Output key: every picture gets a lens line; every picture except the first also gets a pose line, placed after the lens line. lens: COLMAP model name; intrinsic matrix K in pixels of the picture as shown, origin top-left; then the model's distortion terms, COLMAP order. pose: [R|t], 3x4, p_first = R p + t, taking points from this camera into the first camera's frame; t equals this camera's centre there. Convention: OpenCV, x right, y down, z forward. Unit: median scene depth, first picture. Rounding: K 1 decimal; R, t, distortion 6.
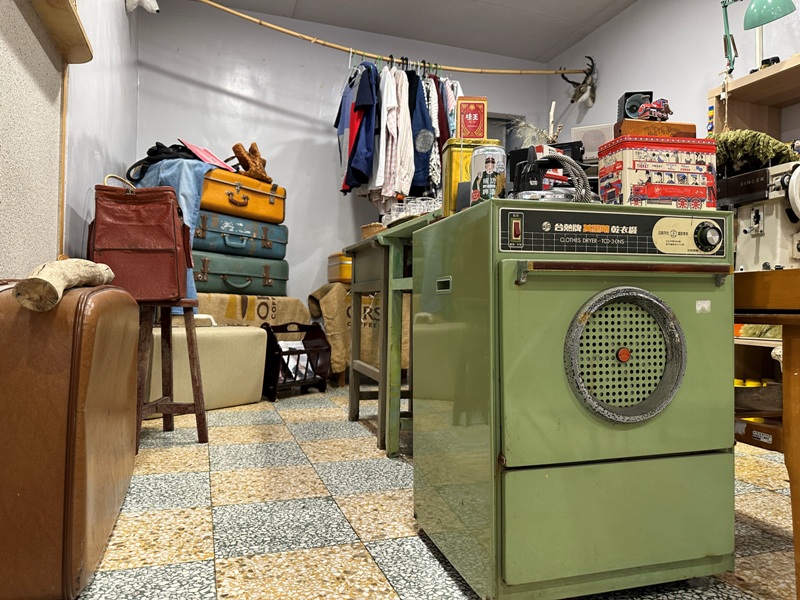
lens RADIAL K [[560.4, 0, 395.5], [0, 560.4, 315.2], [0, 0, 1]] dist [0.048490, -0.059813]
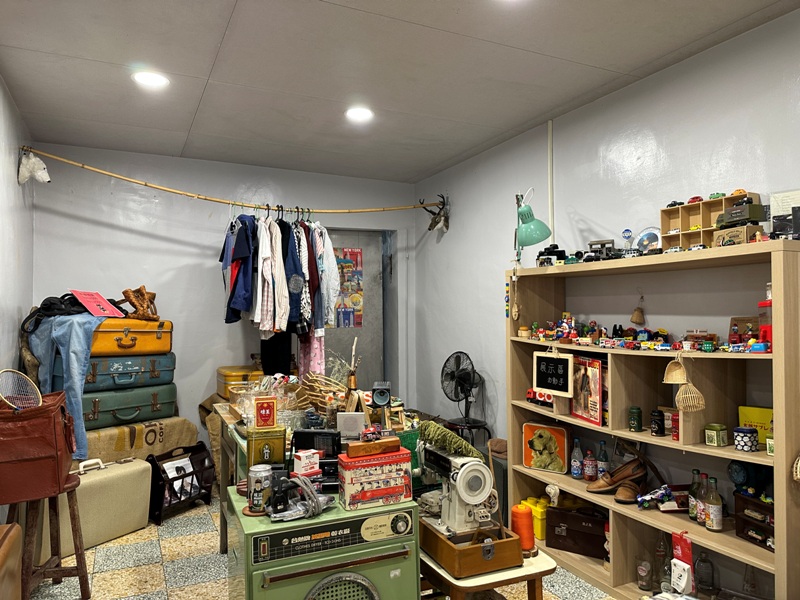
lens RADIAL K [[560.4, 0, 395.5], [0, 560.4, 301.4], [0, 0, 1]] dist [0.048490, -0.059813]
pose [[0.992658, -0.017916, 0.119620, 0.126252], [0.021816, 0.999270, -0.031374, -0.246894], [-0.118971, 0.033754, 0.992324, -0.200820]]
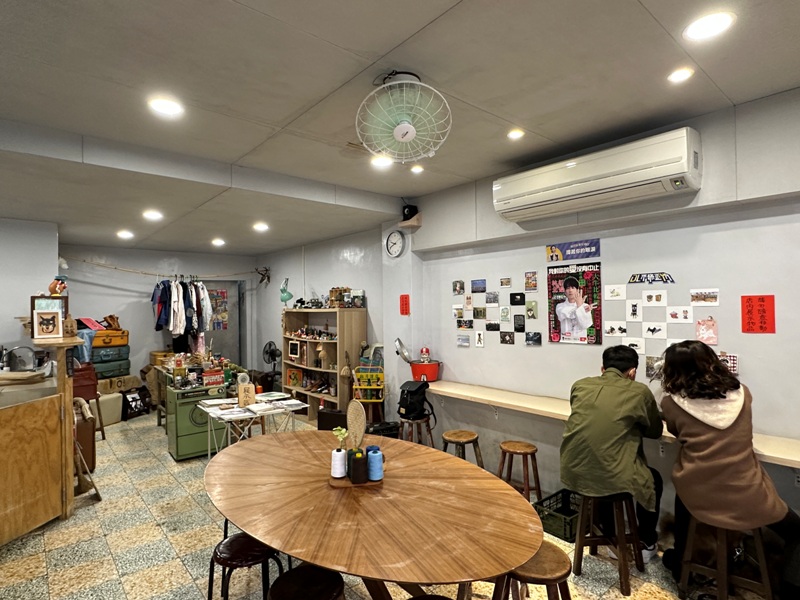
lens RADIAL K [[443.7, 0, 403.3], [0, 443.7, 305.0], [0, 0, 1]] dist [-0.014964, -0.001662]
pose [[0.926699, -0.025044, 0.374968, 0.213141], [0.030553, 0.999495, -0.008752, -0.315392], [-0.374559, 0.019567, 0.926996, -1.334958]]
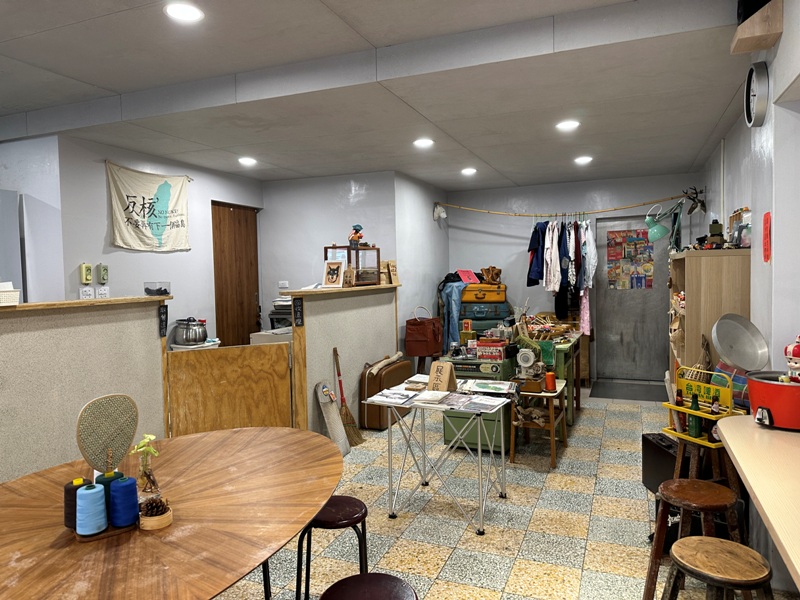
lens RADIAL K [[560.4, 0, 394.8], [0, 560.4, 298.1], [0, 0, 1]] dist [0.048490, -0.059813]
pose [[0.748394, 0.001547, -0.663253, 0.949922], [0.023539, 0.999305, 0.028892, -0.275269], [0.662837, -0.037235, 0.747837, -0.884467]]
